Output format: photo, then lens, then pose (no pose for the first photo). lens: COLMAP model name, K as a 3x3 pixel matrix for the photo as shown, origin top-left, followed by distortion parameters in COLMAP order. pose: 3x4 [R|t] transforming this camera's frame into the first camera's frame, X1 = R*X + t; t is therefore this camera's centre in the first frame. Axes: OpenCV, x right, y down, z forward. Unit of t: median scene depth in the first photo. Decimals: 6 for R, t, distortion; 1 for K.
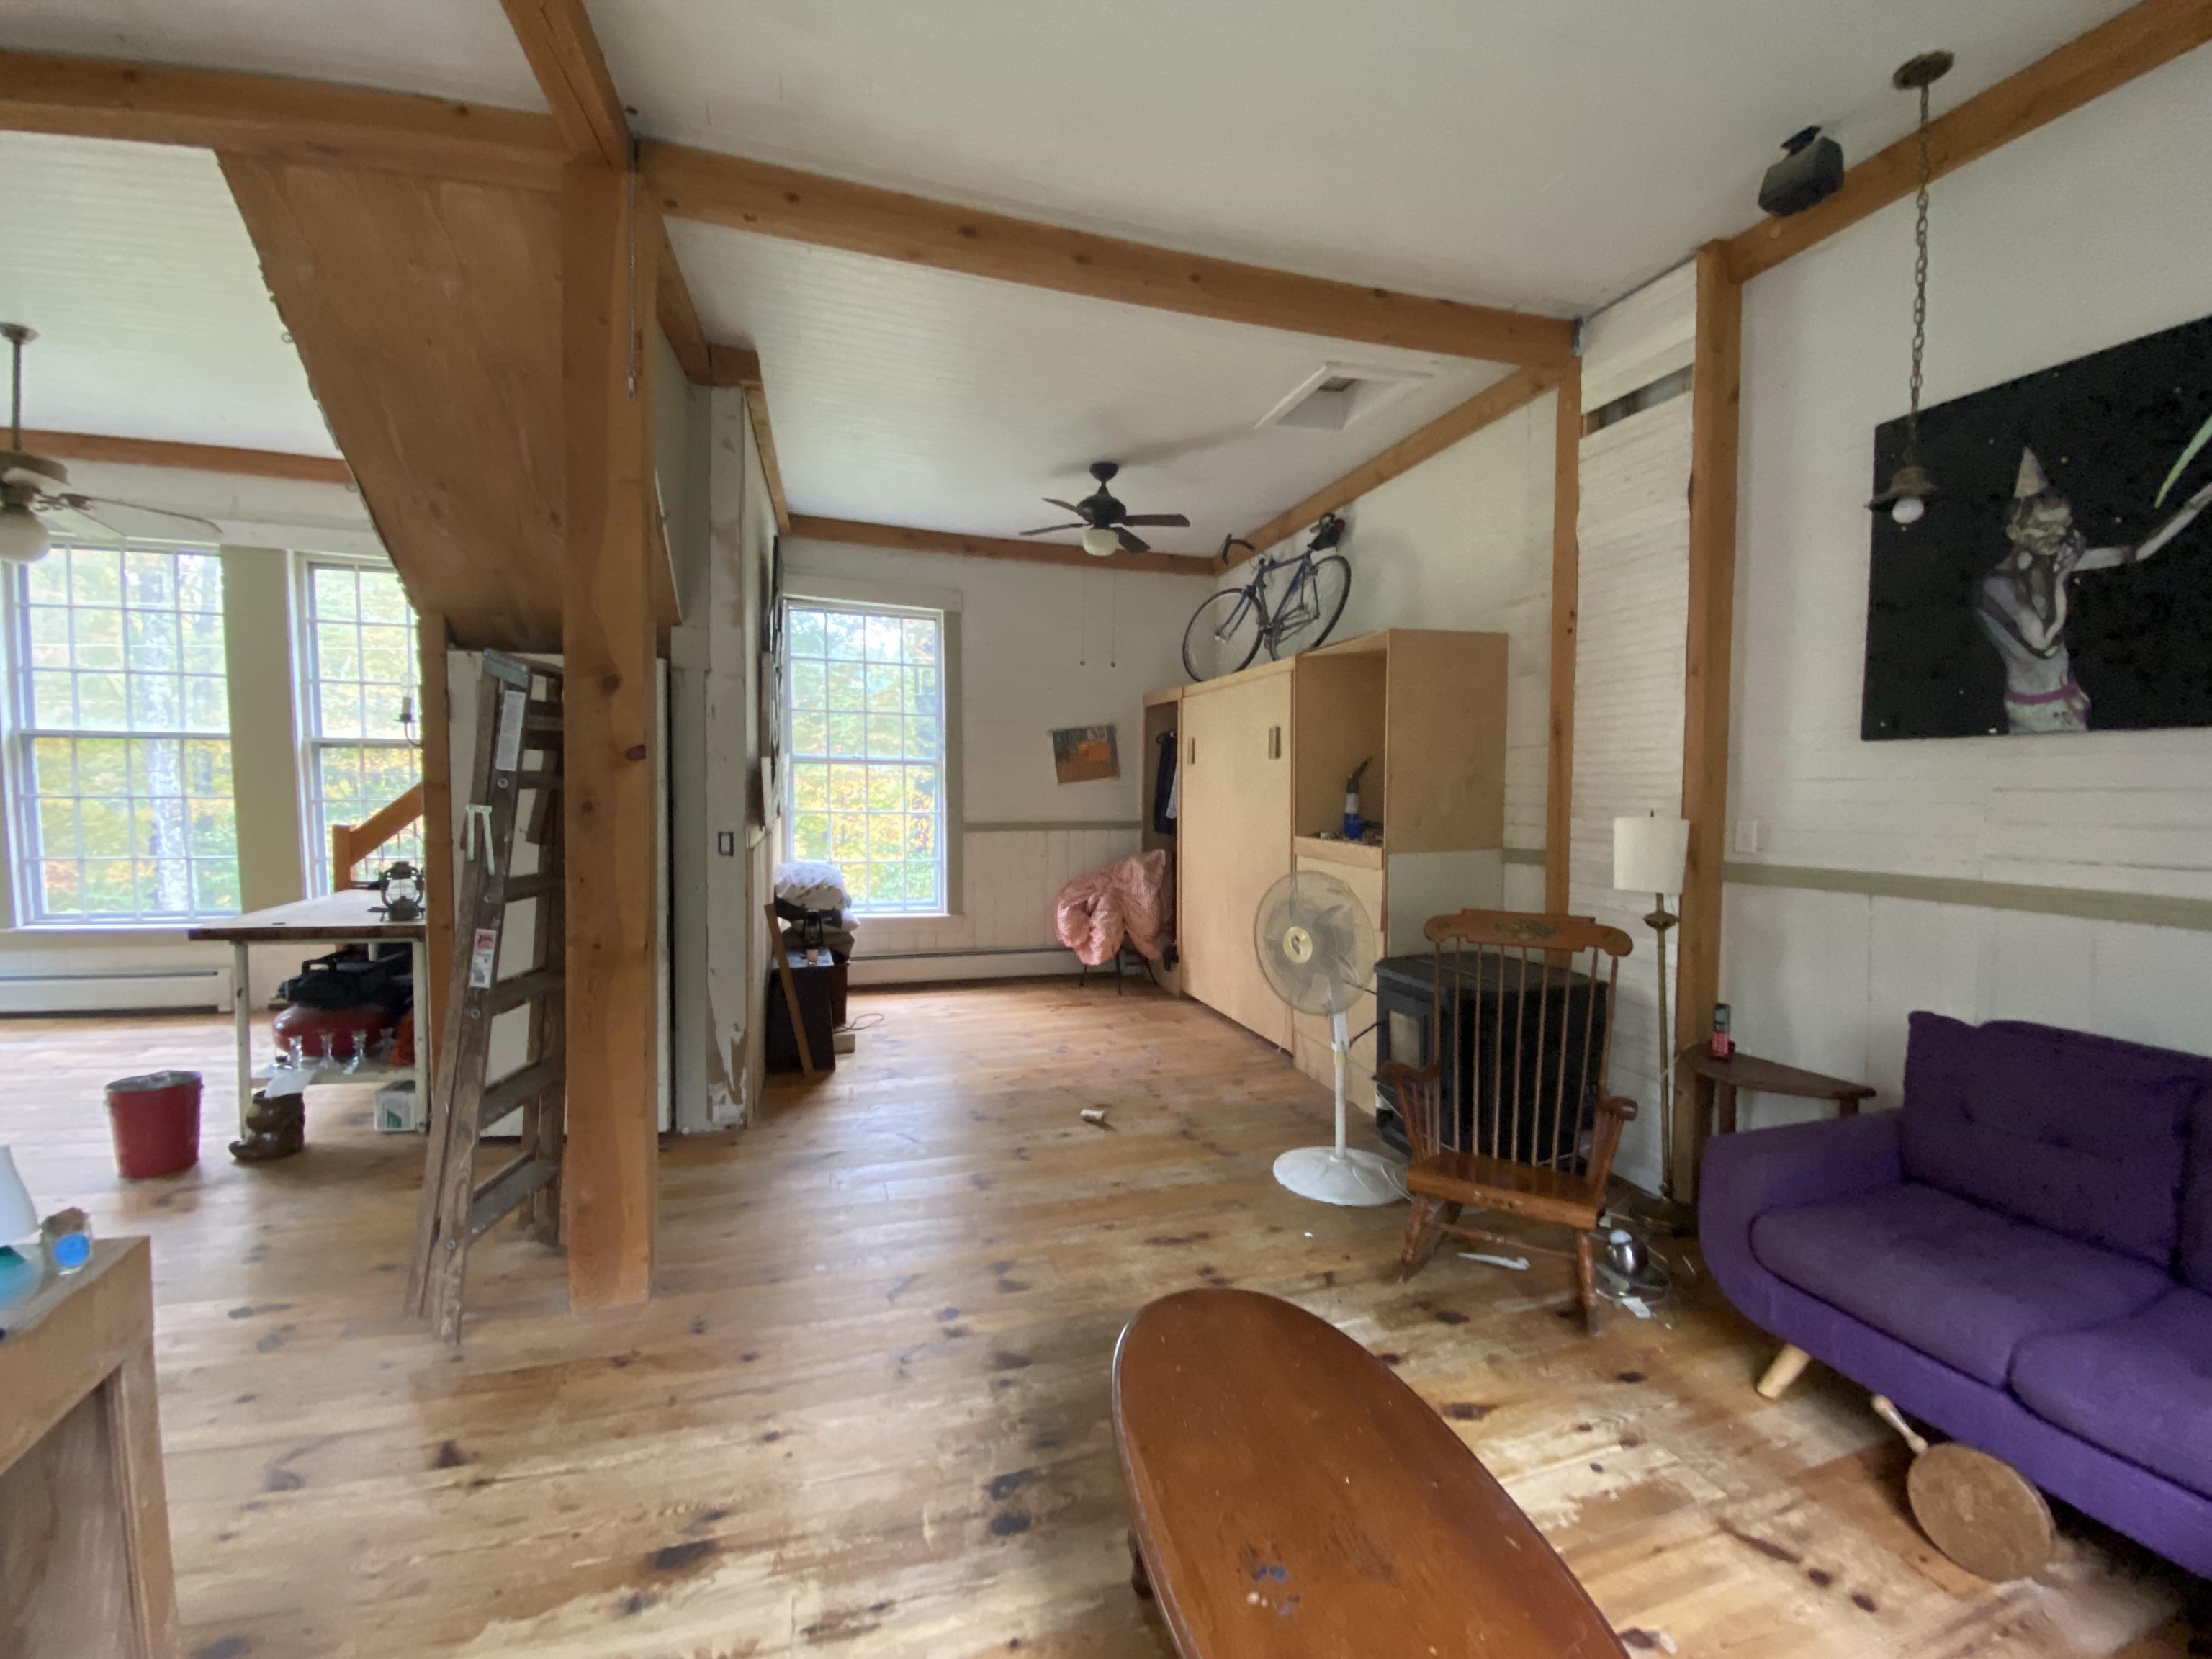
lens RADIAL K [[897.8, 0, 1087.4], [0, 897.8, 834.4], [0, 0, 1]] dist [0.024495, -0.023739]
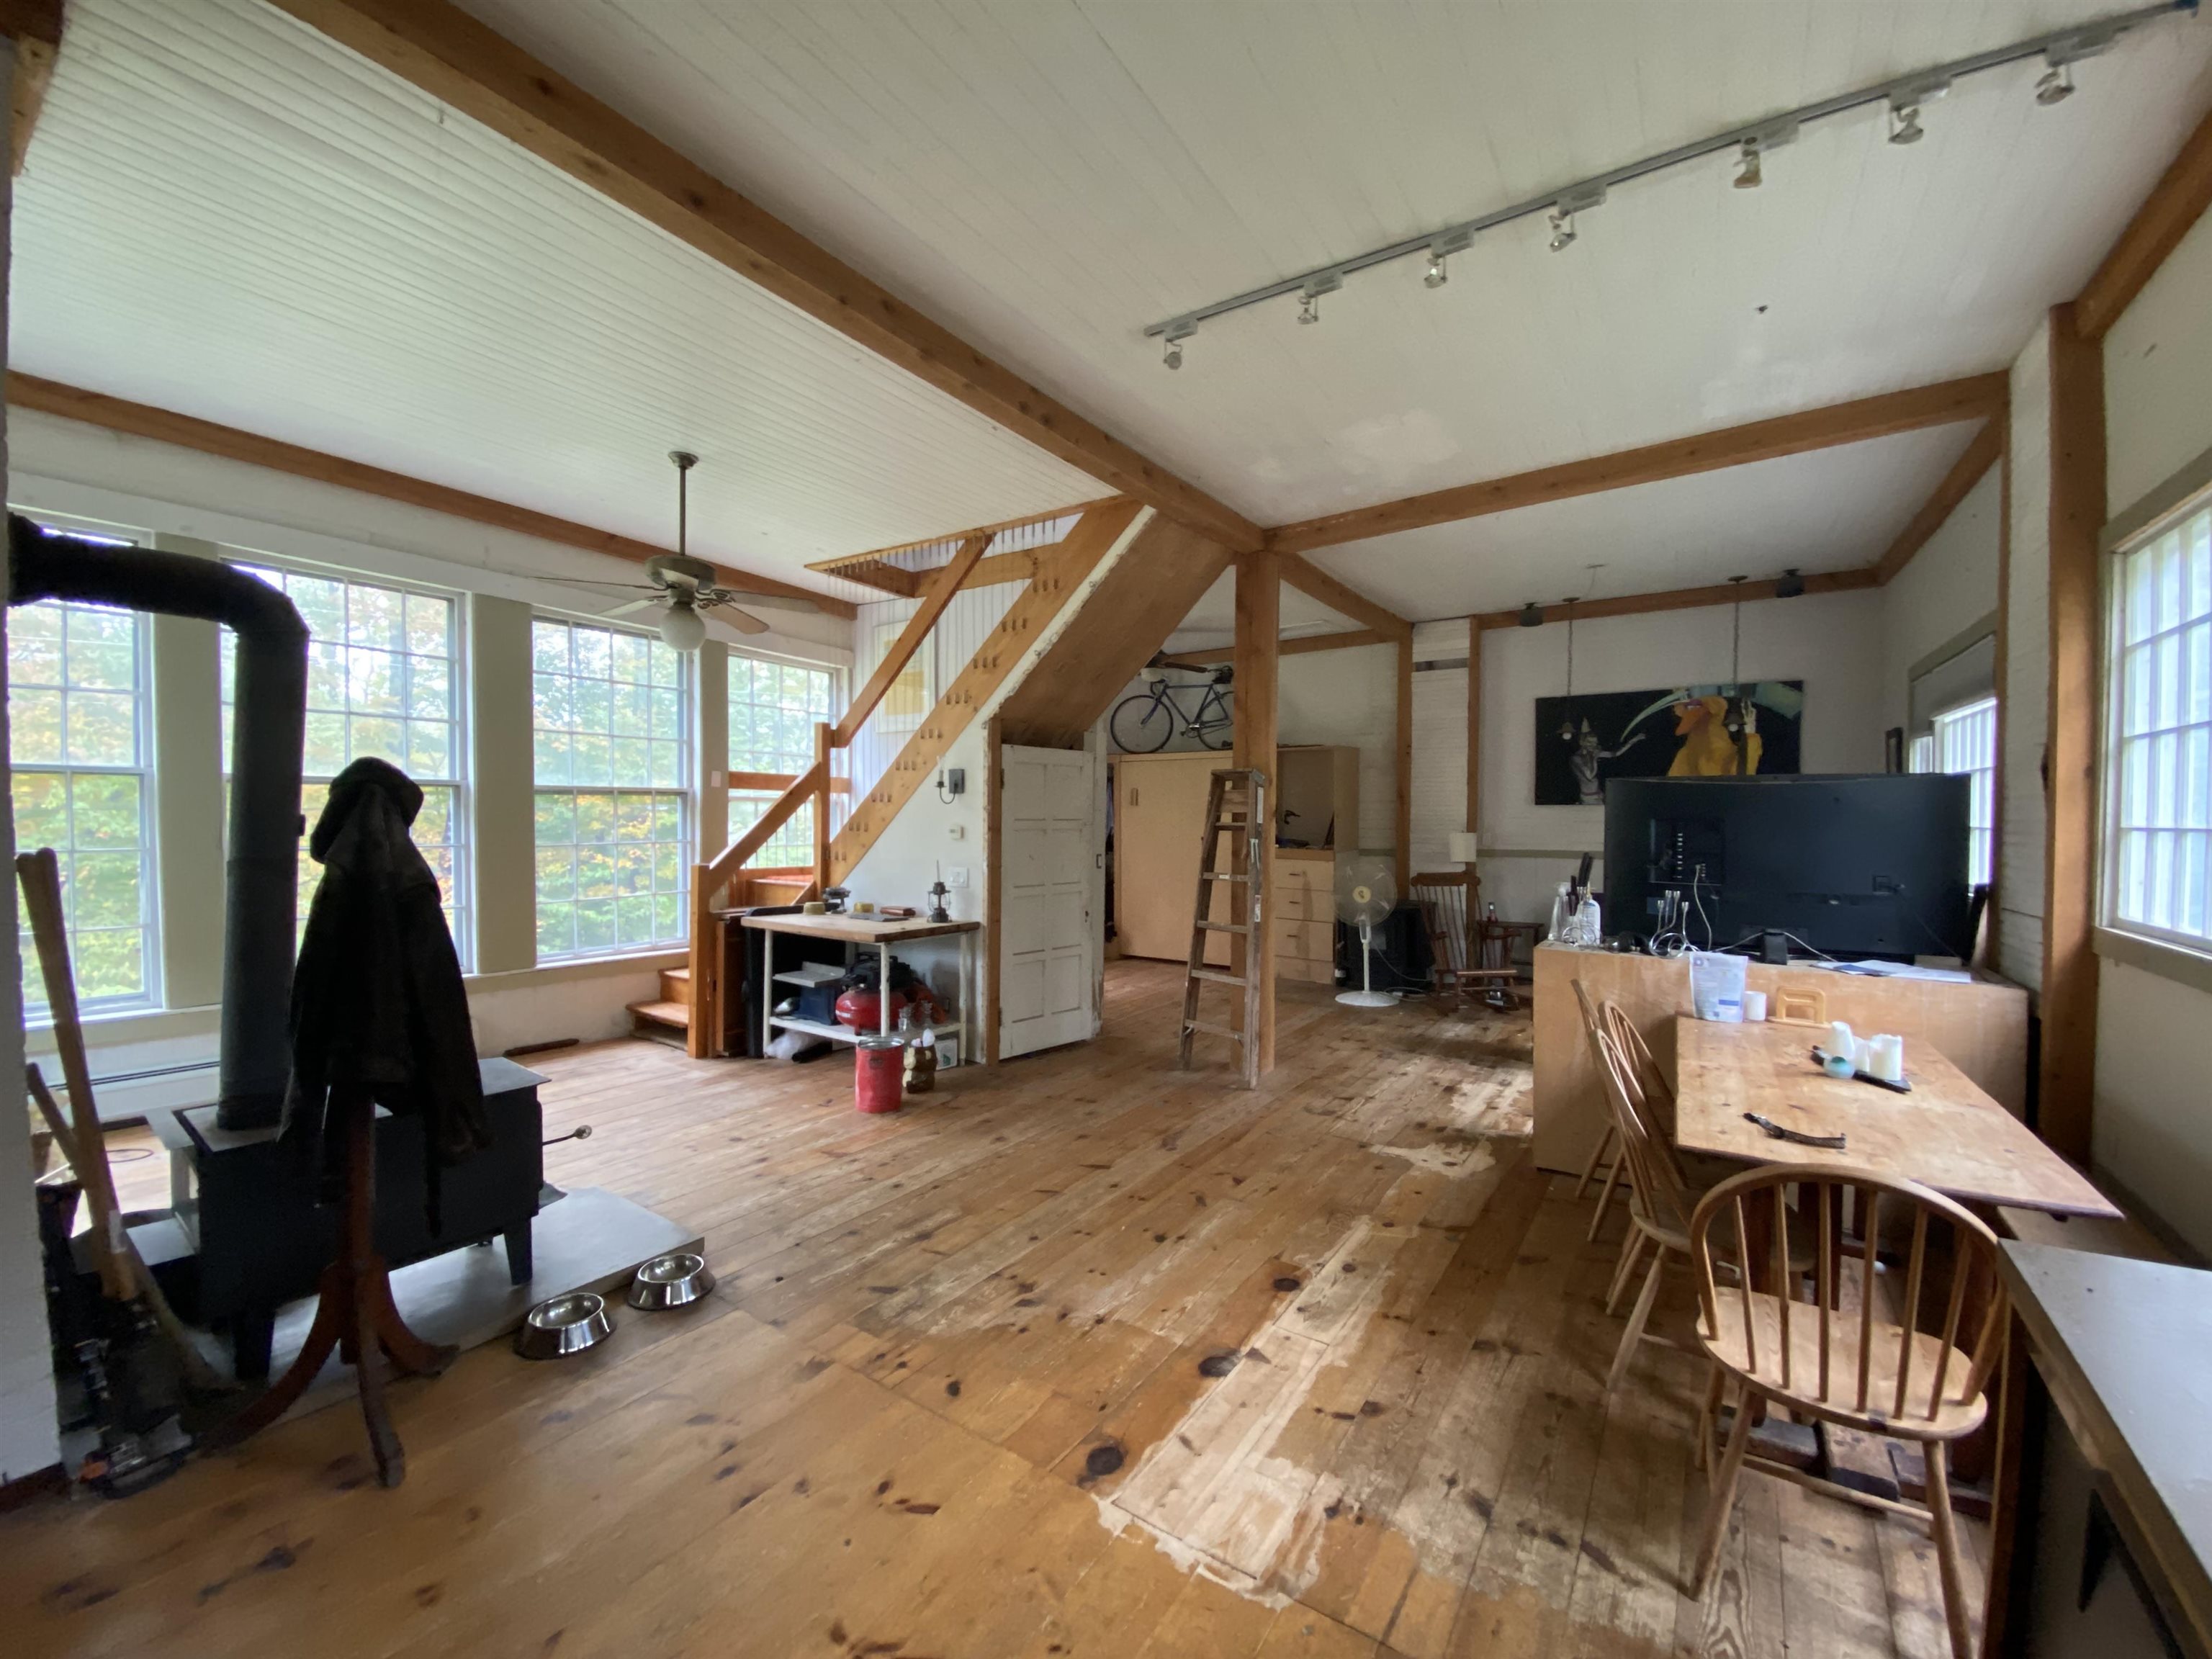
lens RADIAL K [[897.8, 0, 1087.4], [0, 897.8, 834.4], [0, 0, 1]] dist [0.024495, -0.023739]
pose [[0.789858, -0.022827, 0.612865, -1.492878], [0.039911, 0.999102, -0.014224, -0.017894], [-0.611990, 0.035695, 0.790060, -0.300496]]
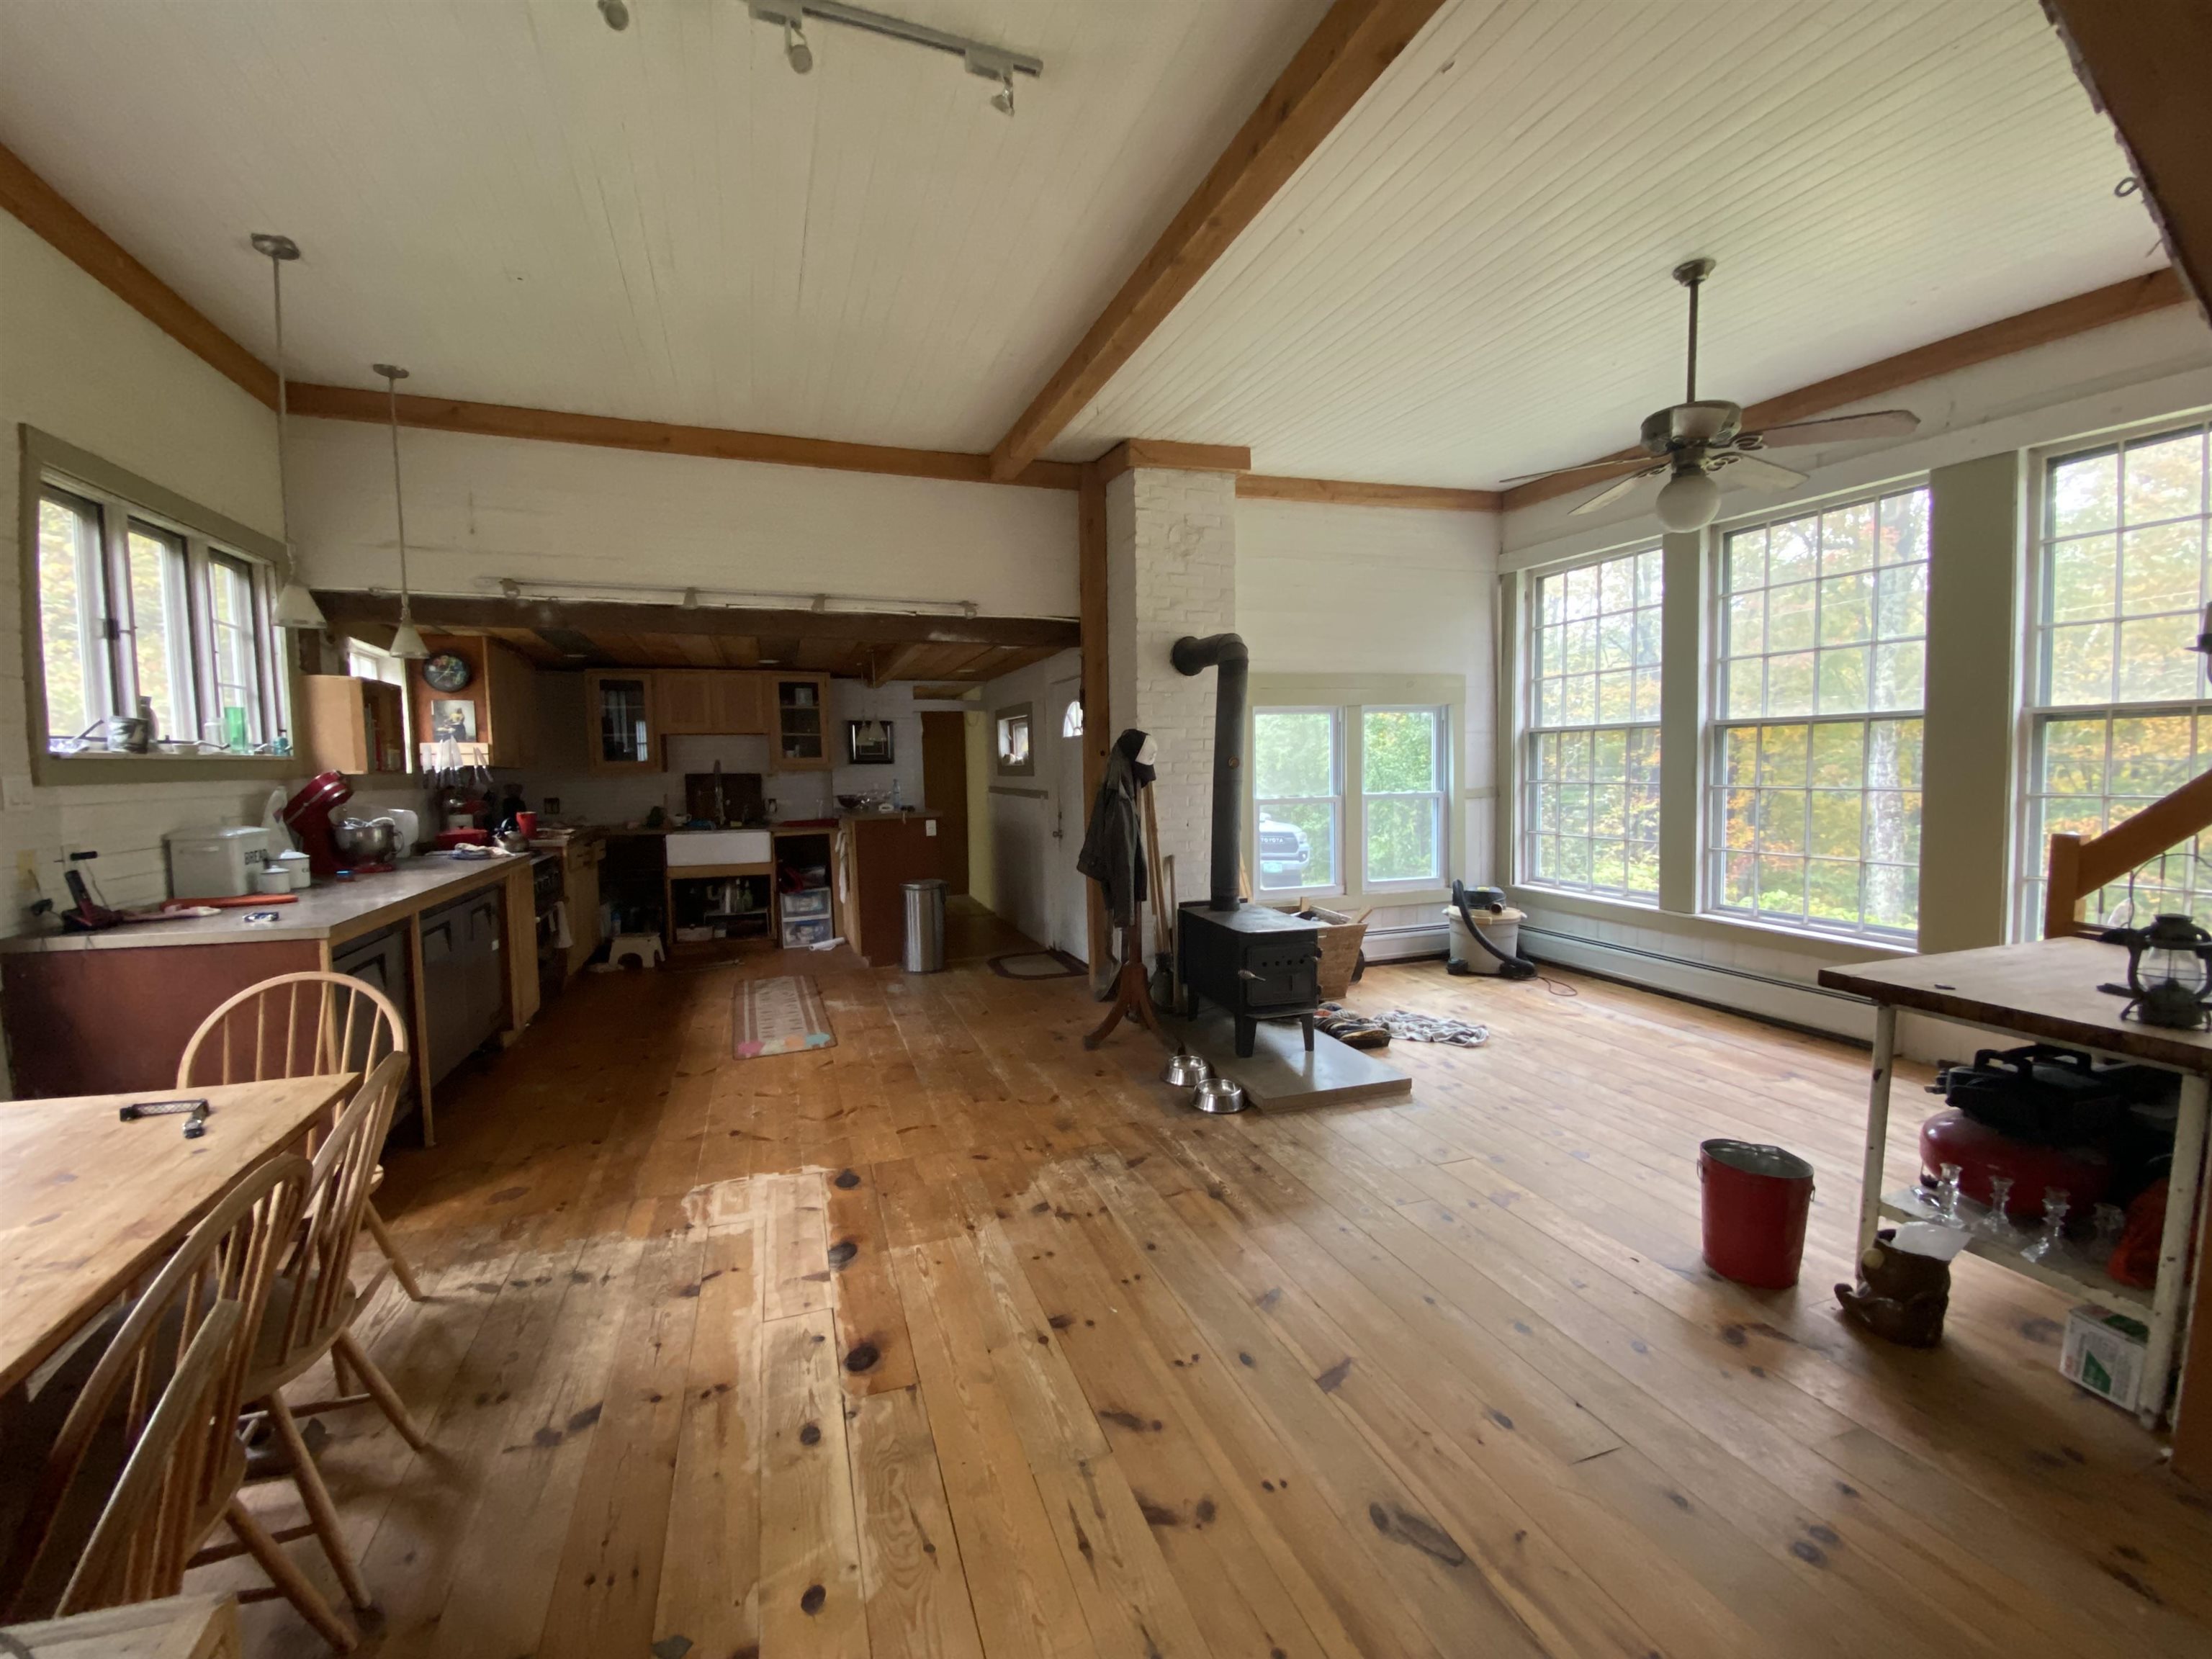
lens RADIAL K [[901.9, 0, 1118.3], [0, 901.9, 831.0], [0, 0, 1]] dist [-0.000066, -0.013156]
pose [[0.059787, 0.056612, -0.996605, -0.290237], [-0.051690, 0.997227, 0.053546, -0.015666], [0.996872, 0.048313, 0.062547, 0.350022]]
